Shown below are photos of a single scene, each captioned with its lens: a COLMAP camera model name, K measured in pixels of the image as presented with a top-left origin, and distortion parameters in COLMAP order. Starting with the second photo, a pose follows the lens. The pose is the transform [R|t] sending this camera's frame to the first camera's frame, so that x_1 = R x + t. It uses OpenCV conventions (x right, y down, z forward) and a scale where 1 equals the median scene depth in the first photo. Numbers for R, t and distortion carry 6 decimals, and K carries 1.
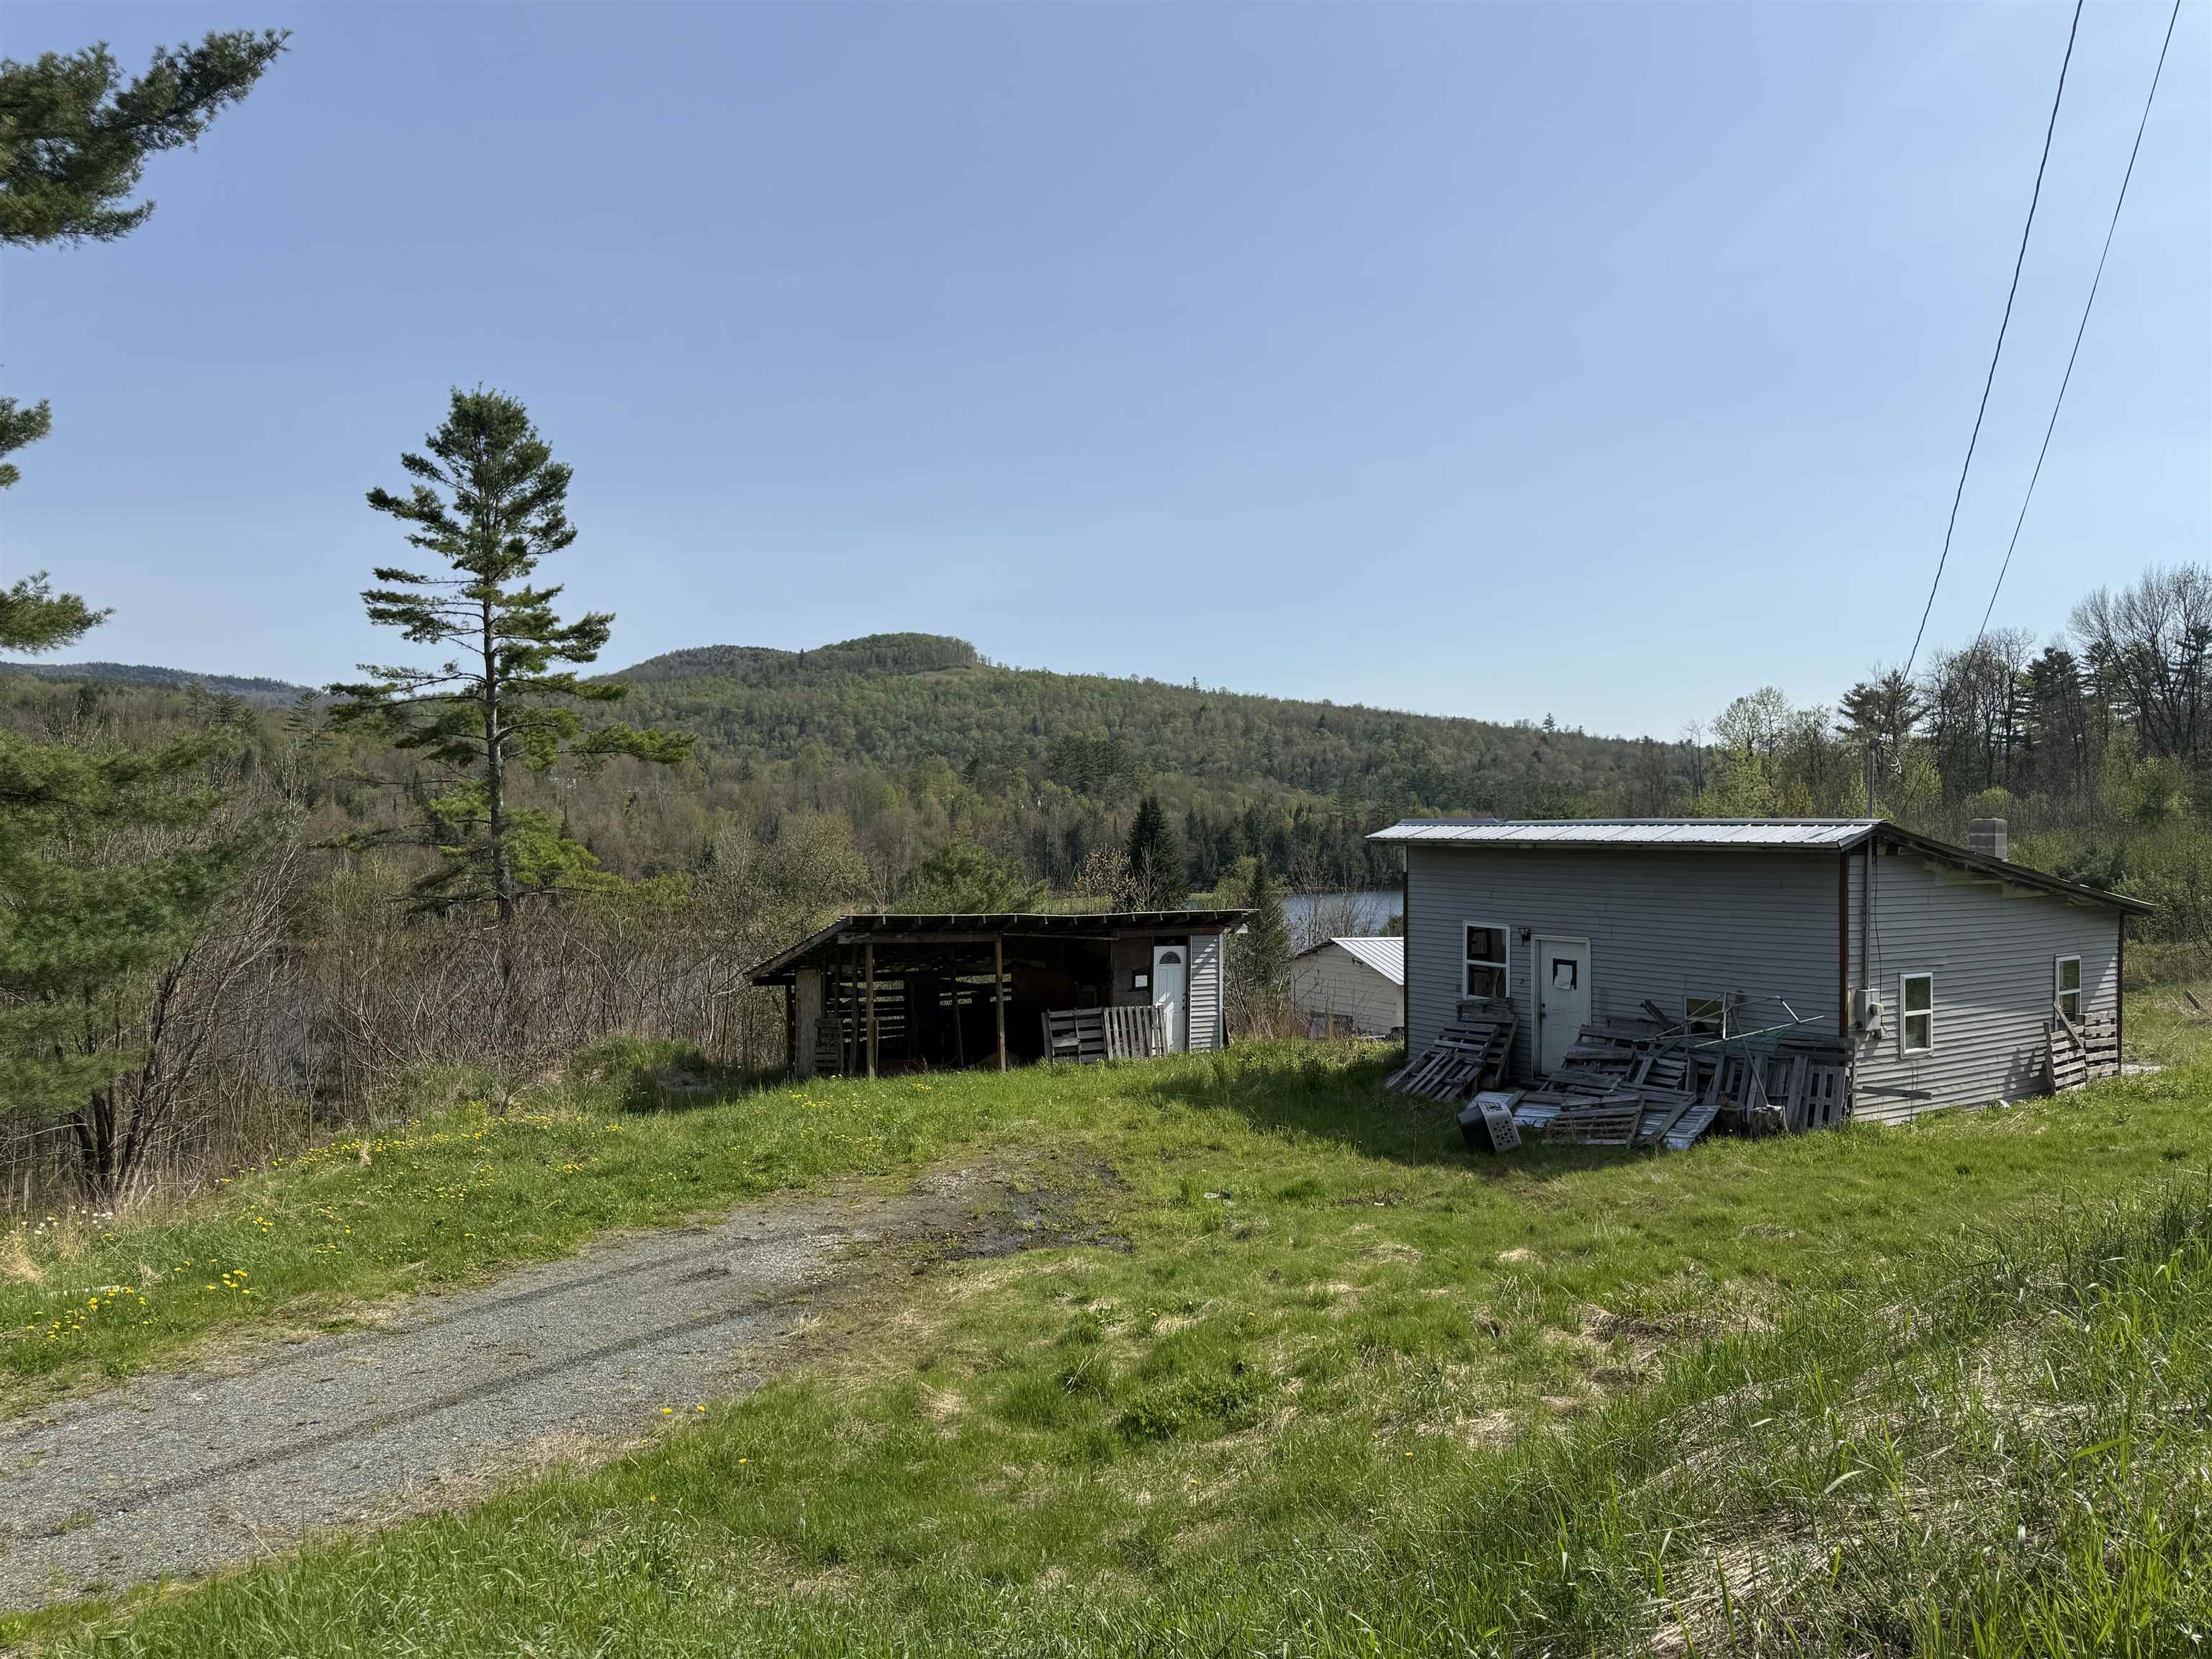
lens RADIAL K [[1553.7, 0, 1102.0], [0, 1553.7, 833.3], [0, 0, 1]] dist [0.026694, -0.002221]
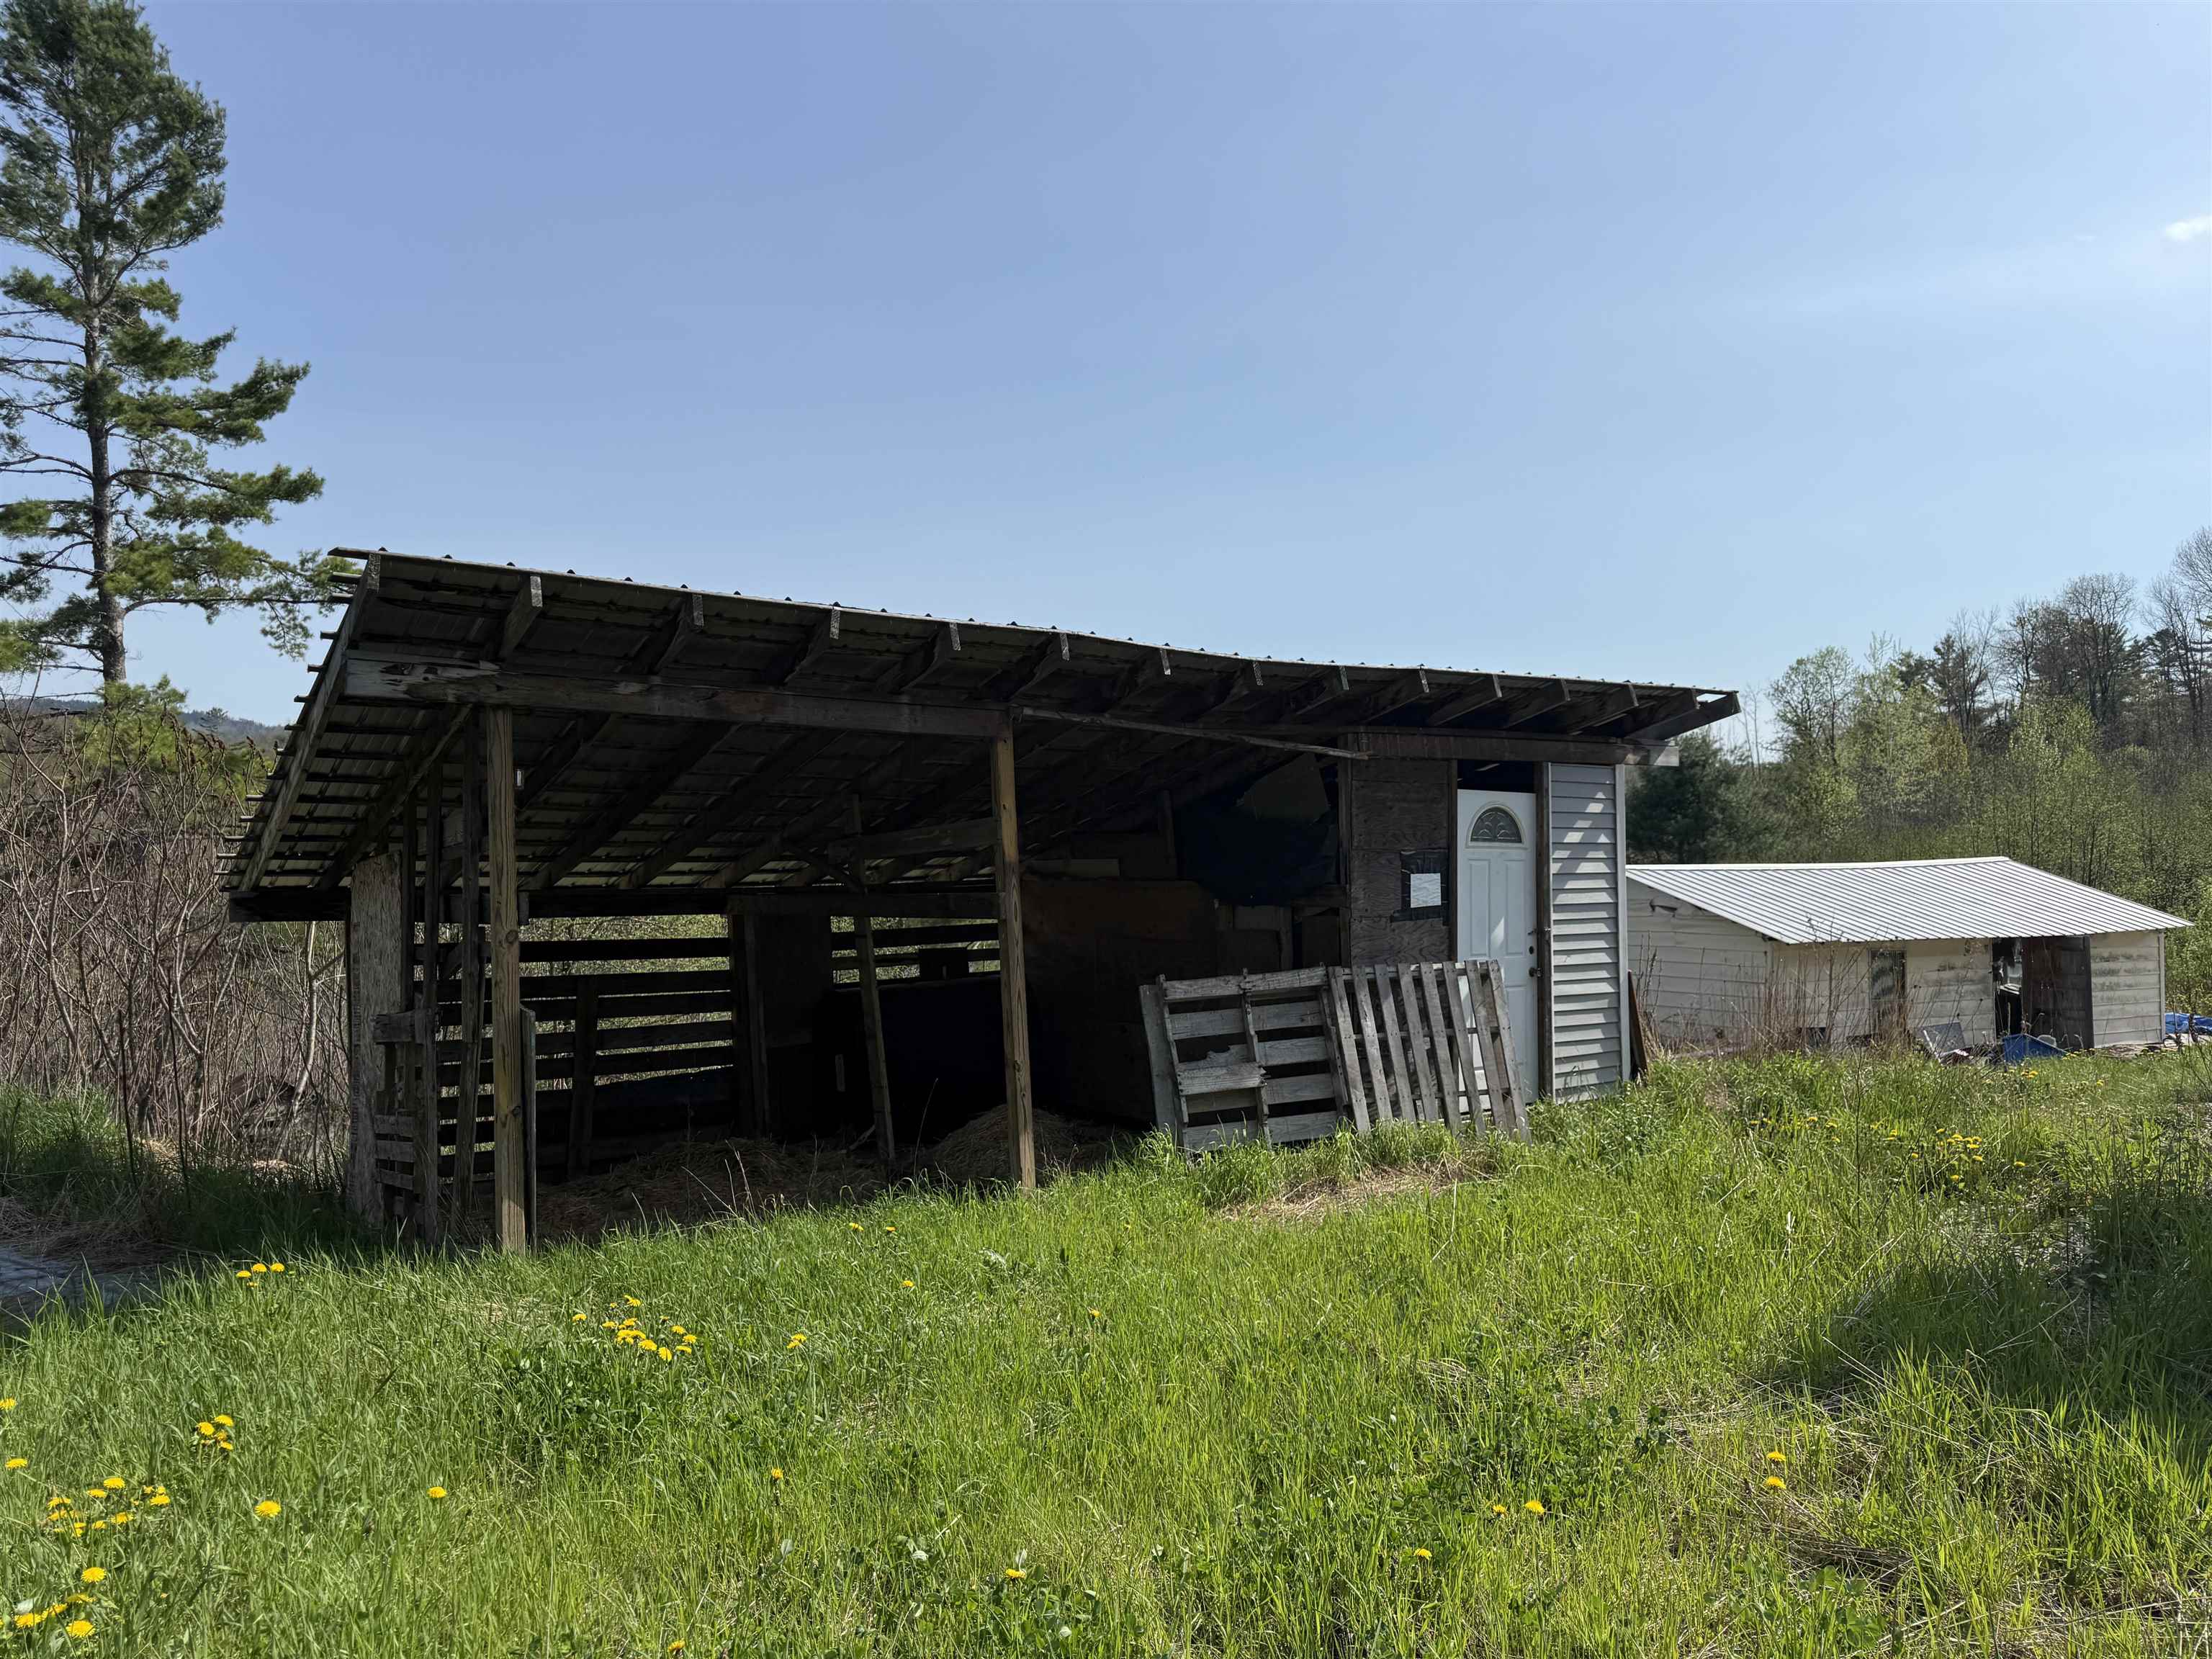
lens RADIAL K [[1553.7, 0, 1115.5], [0, 1553.7, 831.2], [0, 0, 1]] dist [0.026694, -0.002221]
pose [[0.999152, -0.014882, 0.038384, -0.053036], [0.015486, 0.999760, -0.015503, 0.085286], [-0.038144, 0.016084, 0.999143, 0.658055]]
